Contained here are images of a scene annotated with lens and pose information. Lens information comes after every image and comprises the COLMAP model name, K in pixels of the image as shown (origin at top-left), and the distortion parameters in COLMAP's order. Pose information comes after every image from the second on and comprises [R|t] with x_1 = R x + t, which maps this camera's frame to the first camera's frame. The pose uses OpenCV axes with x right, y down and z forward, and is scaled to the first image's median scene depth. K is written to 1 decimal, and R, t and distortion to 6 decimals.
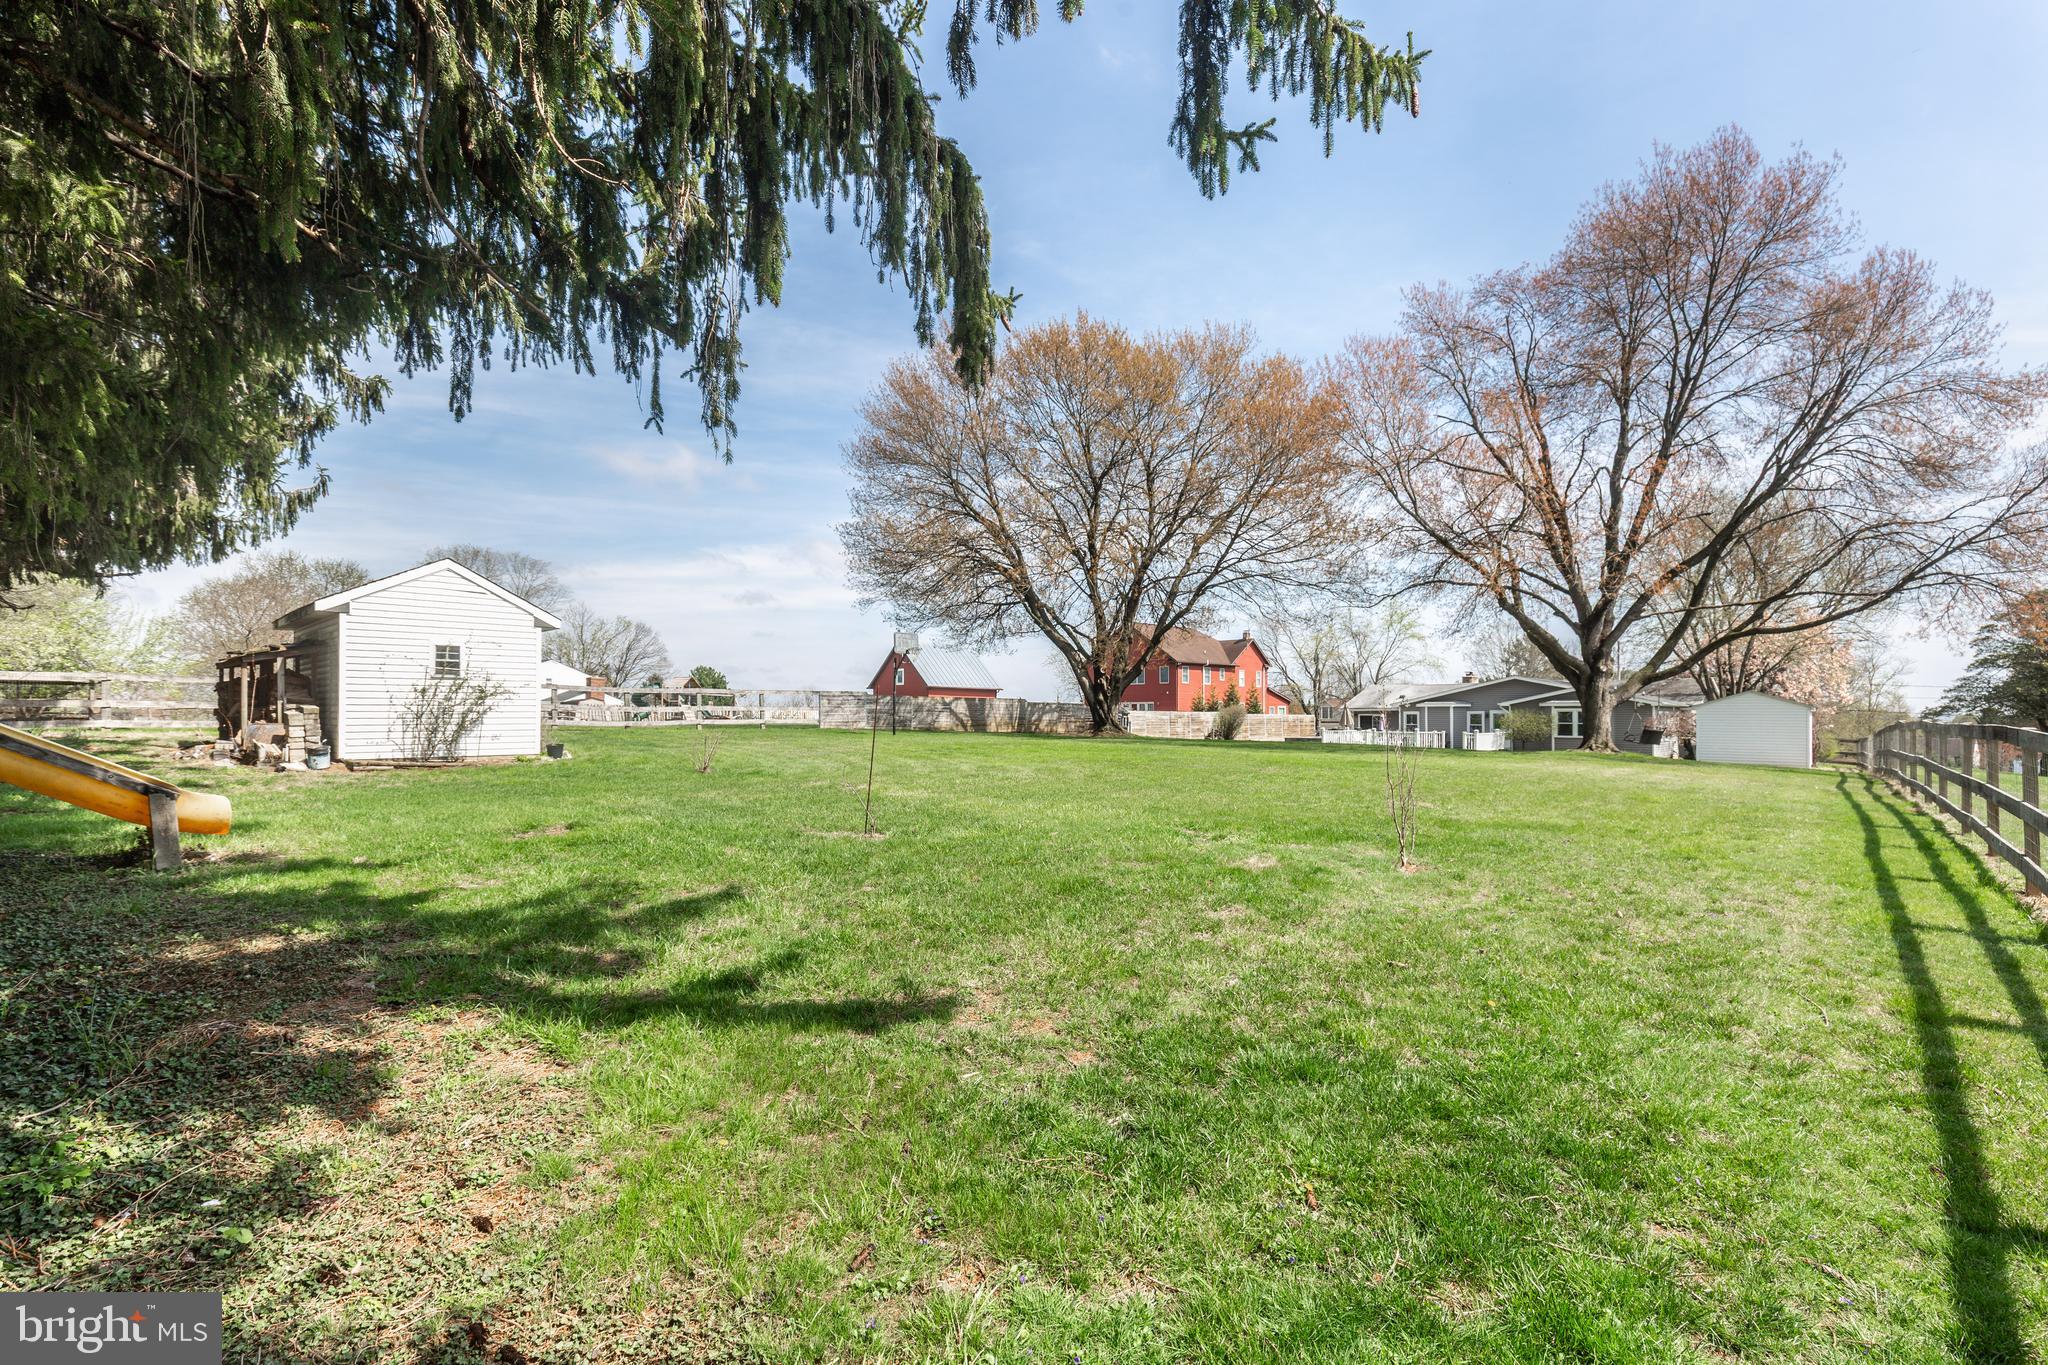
lens RADIAL K [[947.4, 0, 1007.9], [0, 947.4, 691.7], [0, 0, 1]] dist [0.005760, -0.001662]
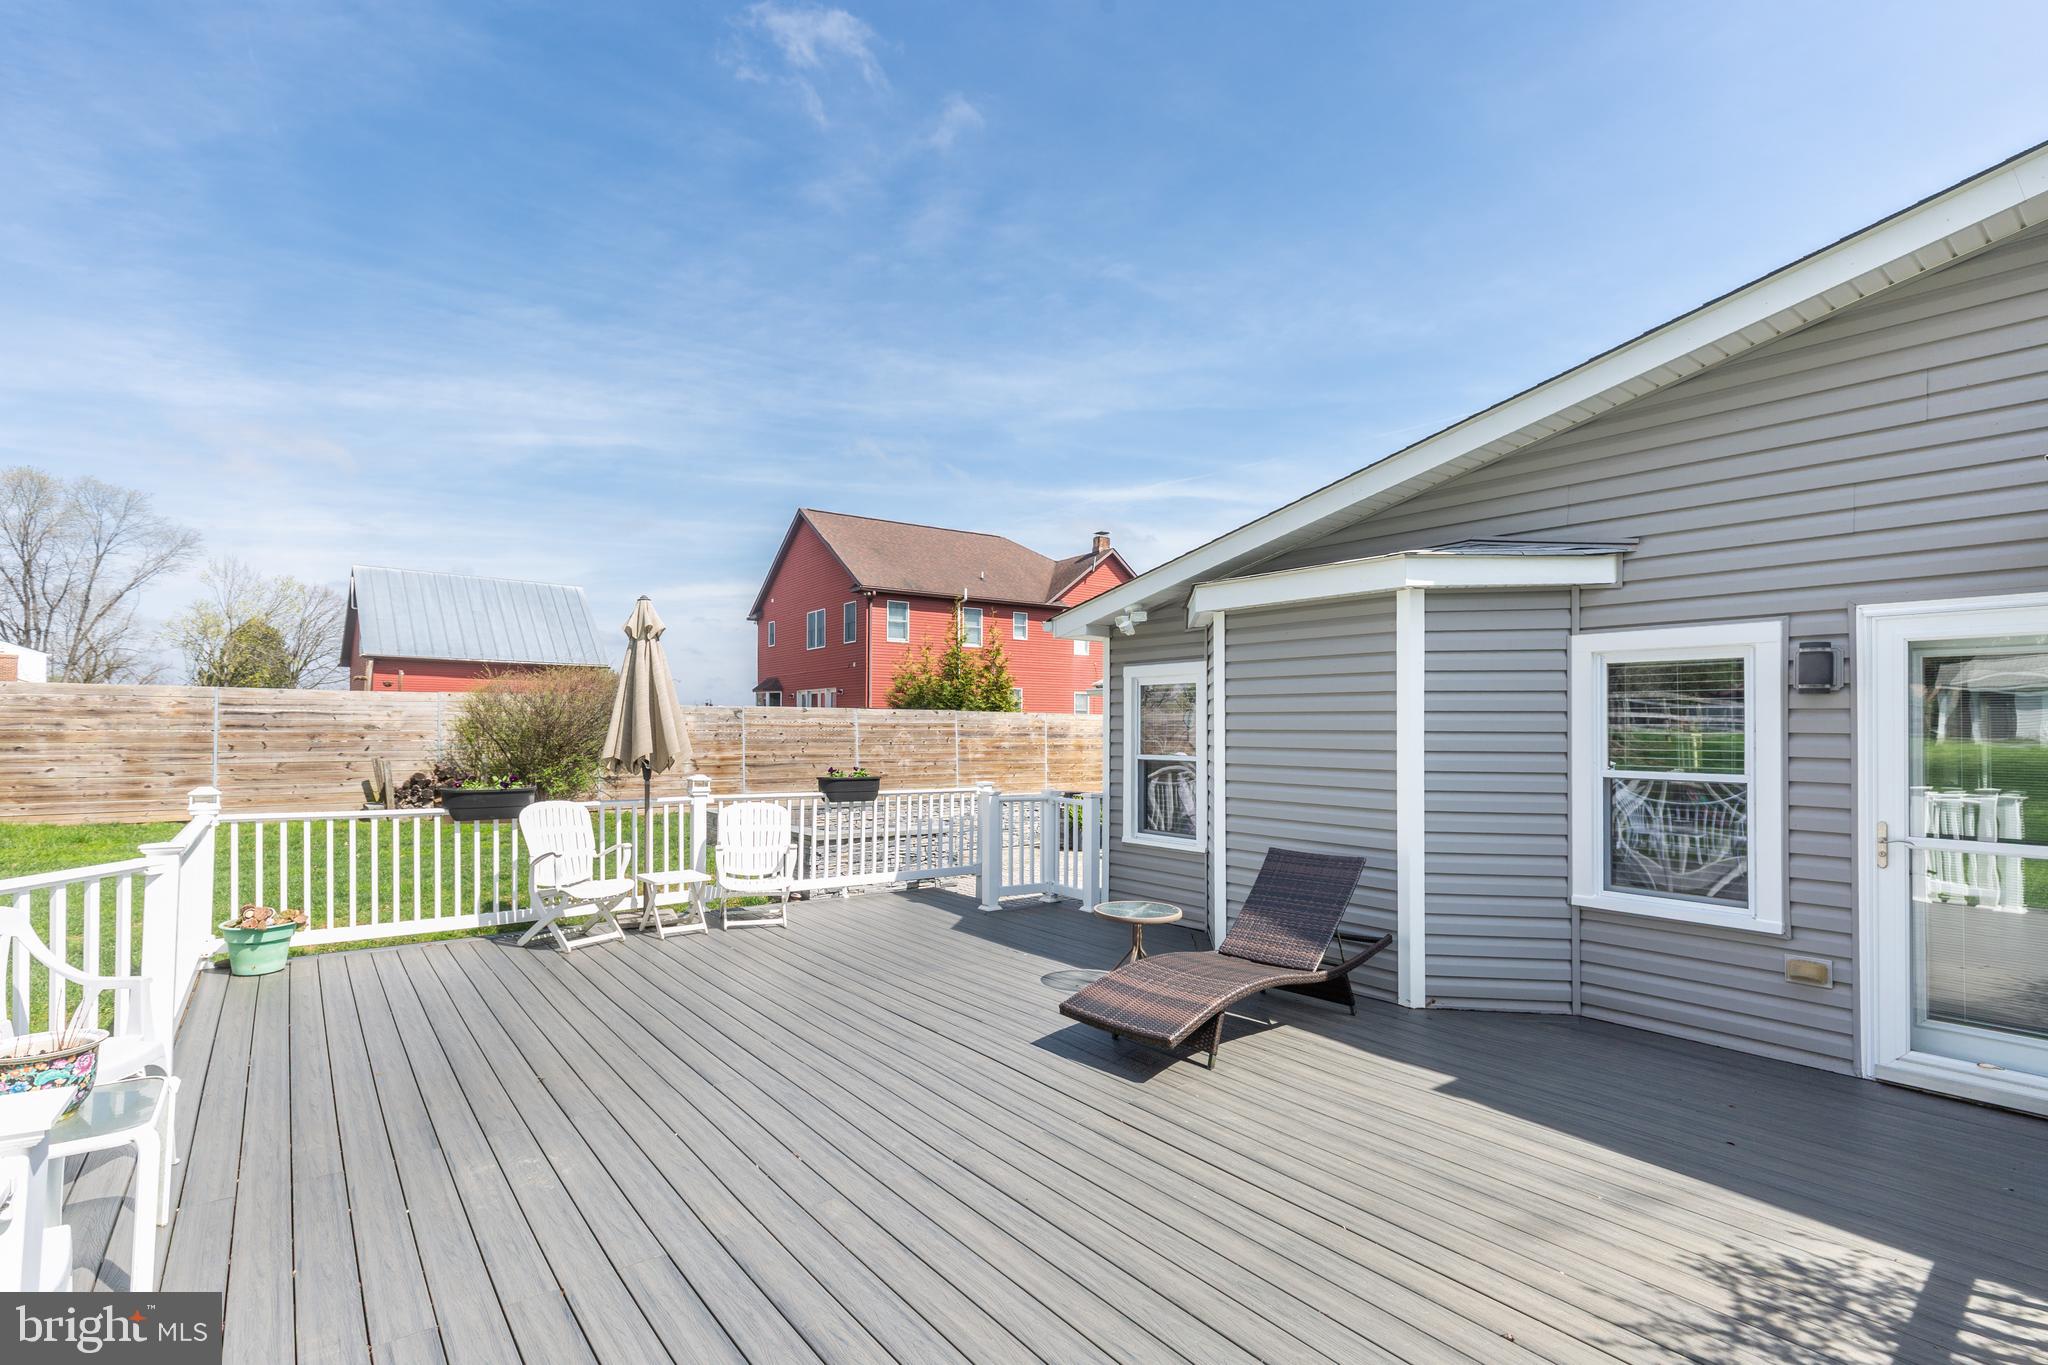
lens RADIAL K [[947.4, 0, 989.5], [0, 947.4, 725.3], [0, 0, 1]] dist [0.005760, -0.001662]
pose [[0.987499, 0.003667, -0.157581, 0.296409], [-0.000258, 0.999766, 0.021648, 0.018773], [0.157624, -0.021337, 0.987269, 0.601487]]
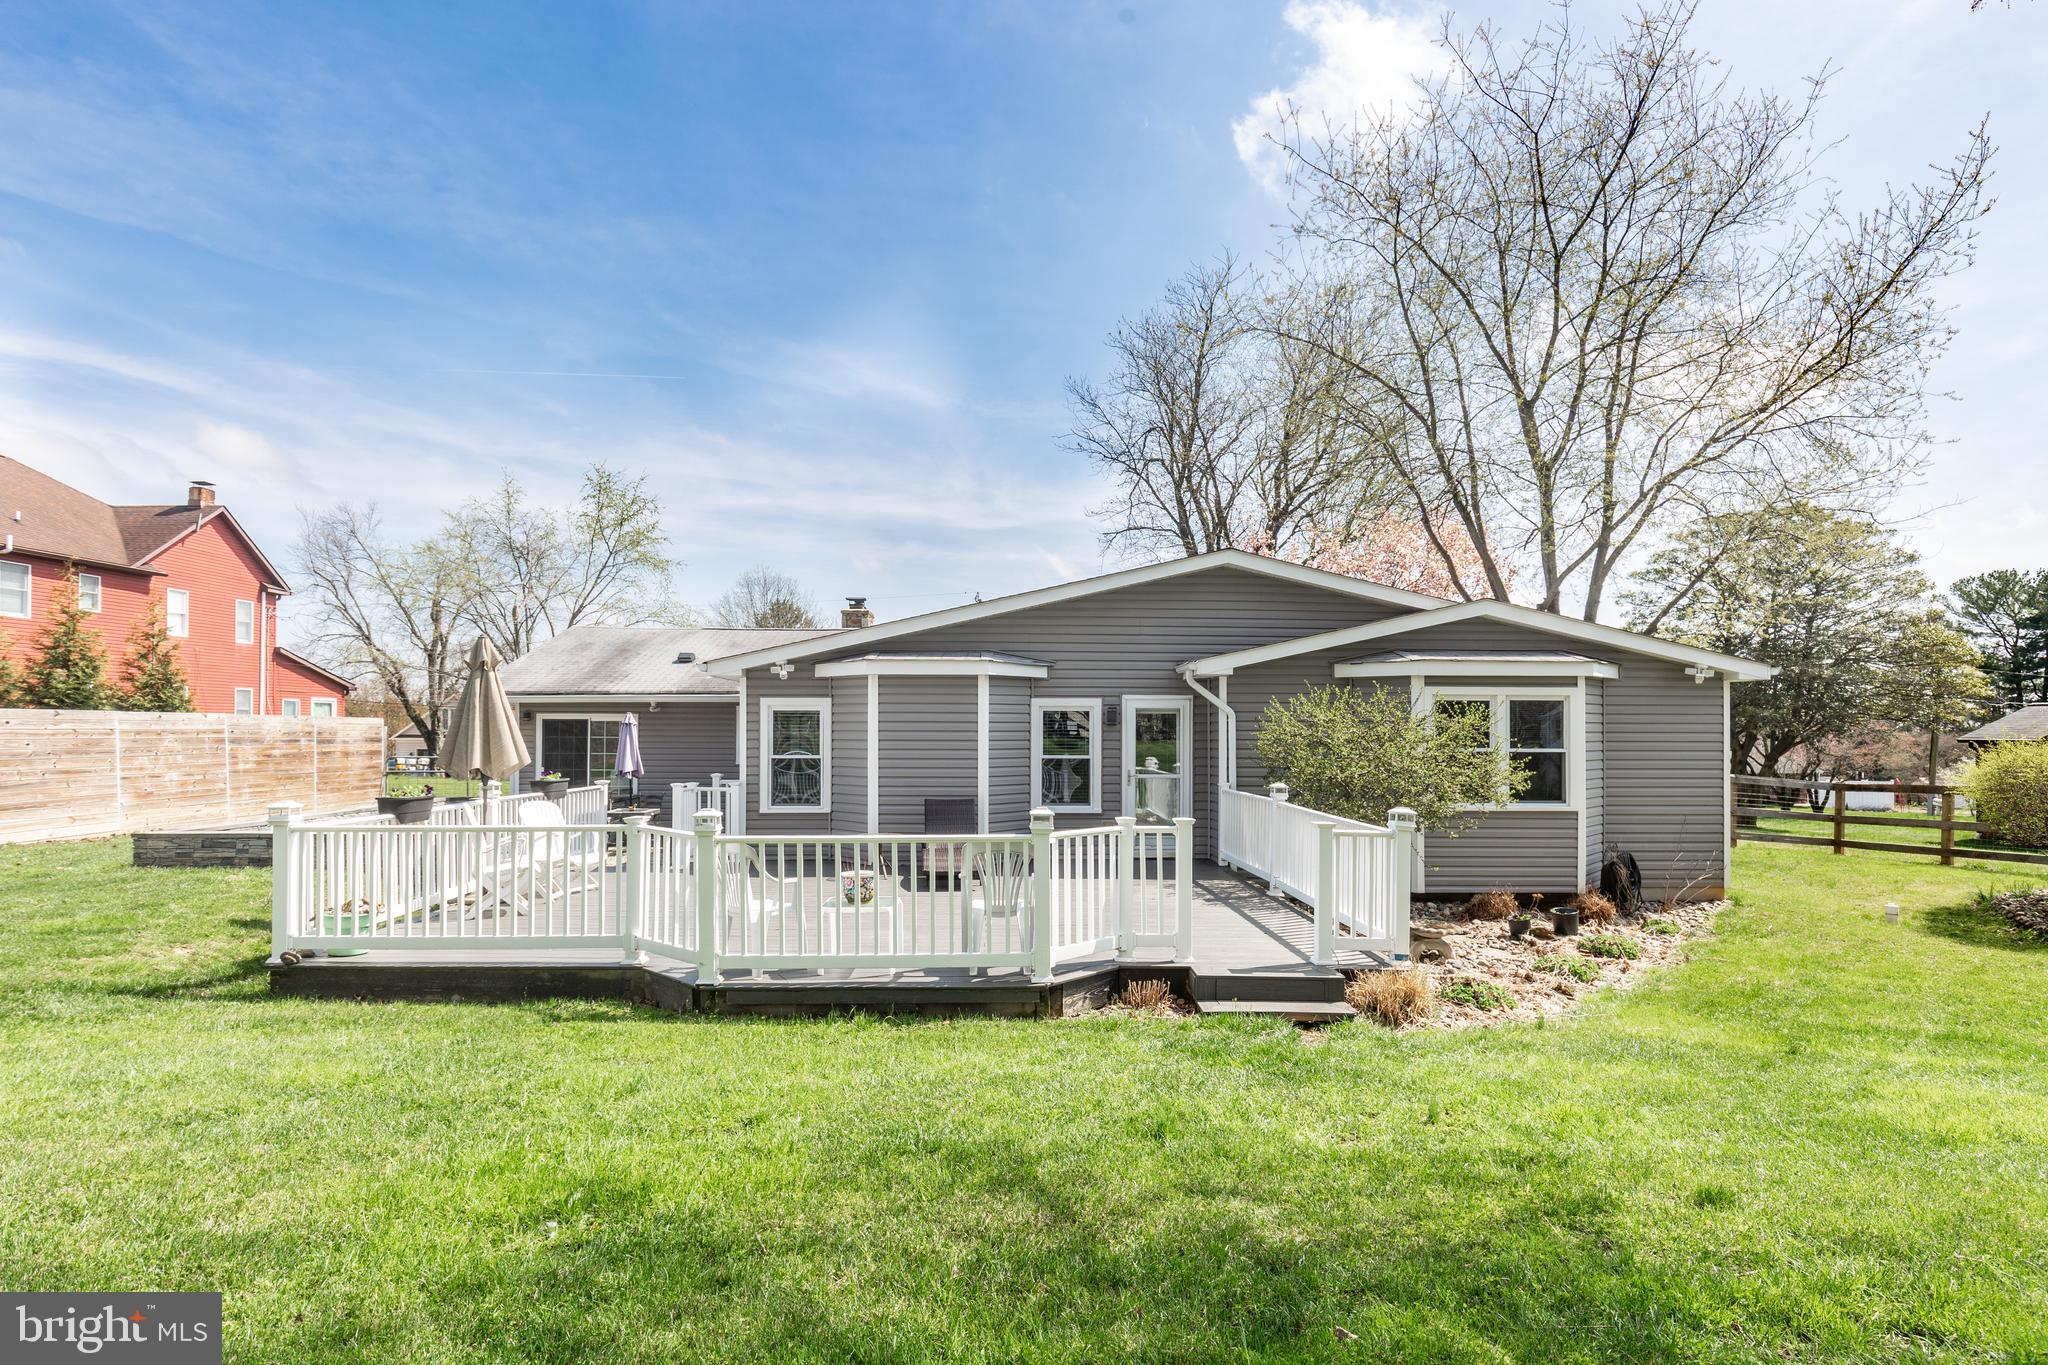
lens RADIAL K [[1047.6, 0, 1018.7], [0, 1047.6, 732.1], [0, 0, 1]] dist [0.006328, -0.005431]
pose [[0.696517, -0.001916, 0.717538, 0.200565], [-0.019706, 0.999568, 0.021798, 0.015737], [-0.717270, -0.029322, 0.696178, 0.554788]]
